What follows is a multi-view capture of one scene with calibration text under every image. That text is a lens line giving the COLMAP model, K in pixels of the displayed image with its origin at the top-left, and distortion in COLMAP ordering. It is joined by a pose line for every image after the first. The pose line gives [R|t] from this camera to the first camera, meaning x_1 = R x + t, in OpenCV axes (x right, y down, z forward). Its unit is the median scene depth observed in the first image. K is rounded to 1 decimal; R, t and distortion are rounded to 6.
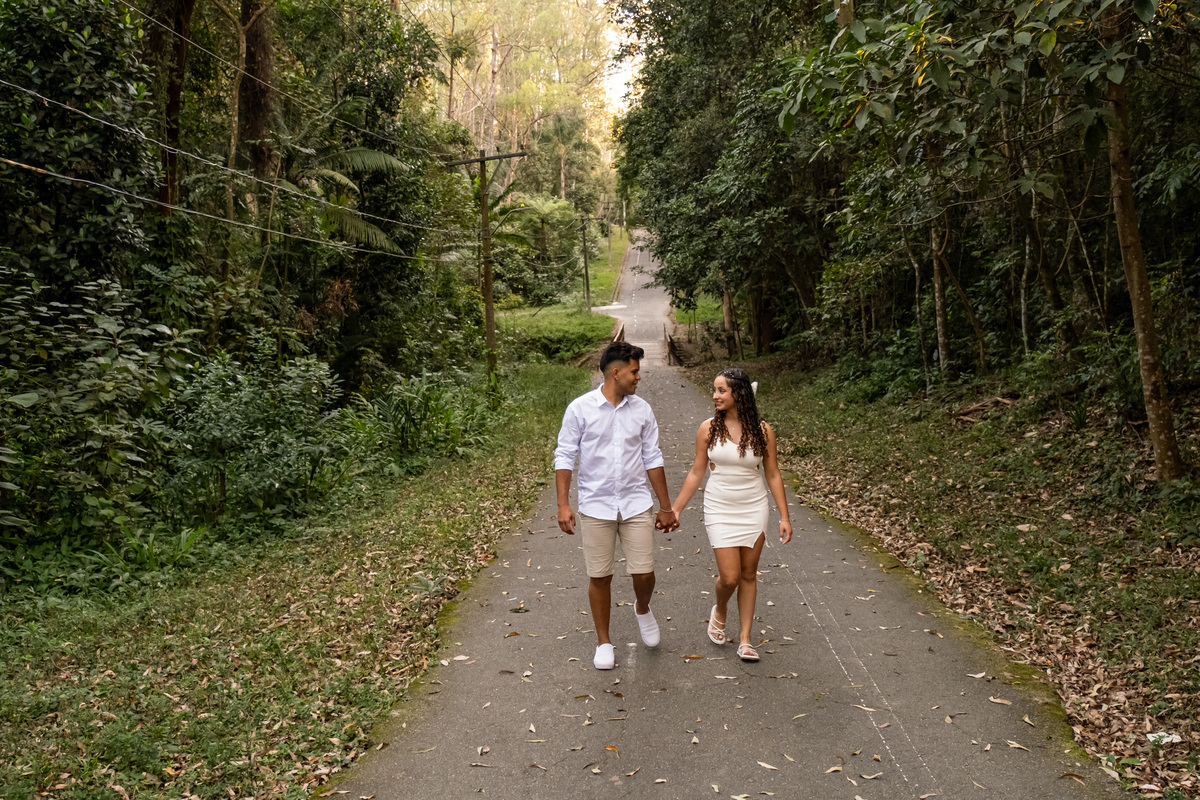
lens RADIAL K [[1224.2, 0, 598.7], [0, 1224.2, 397.4], [0, 0, 1]] dist [-0.014975, 0.000000]
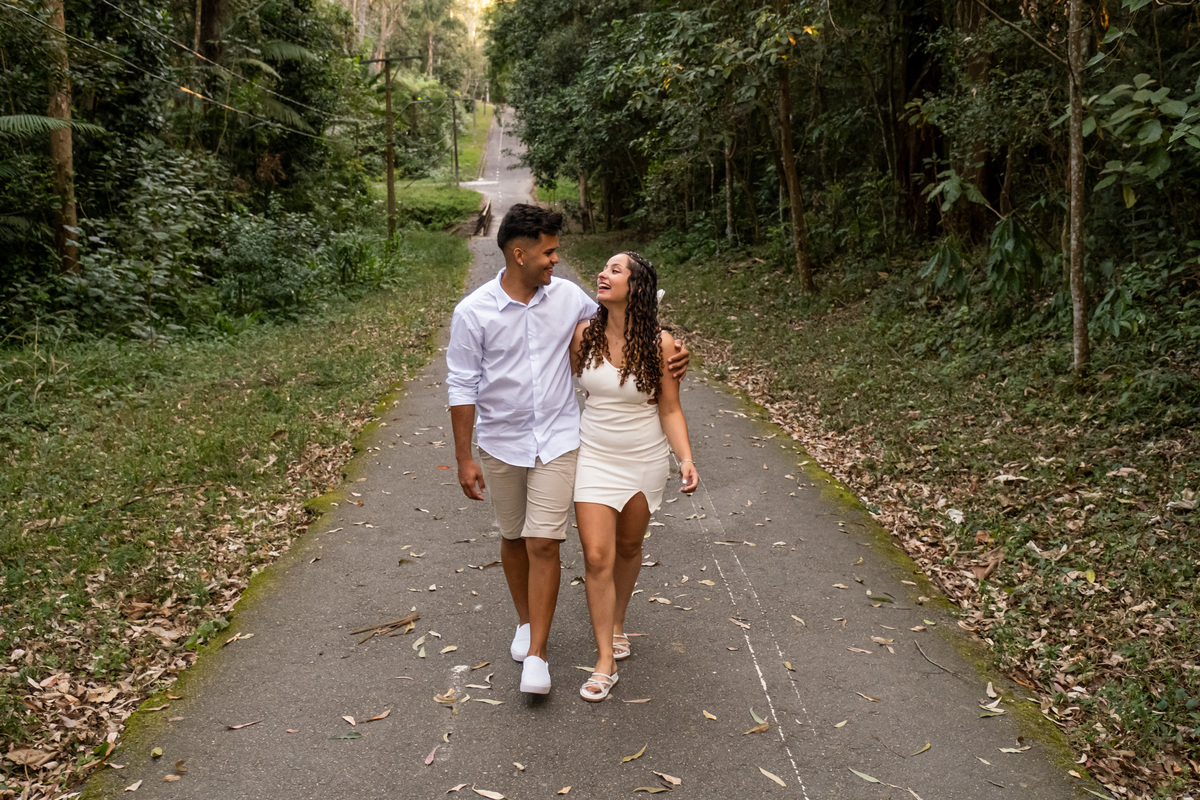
lens RADIAL K [[1224.2, 0, 598.2], [0, 1224.2, 403.7], [0, 0, 1]] dist [-0.014975, 0.000000]
pose [[0.992683, 0.020316, 0.119024, -0.013888], [-0.032587, 0.994243, 0.102073, 0.010542], [-0.116265, -0.105205, 0.987631, -0.164723]]
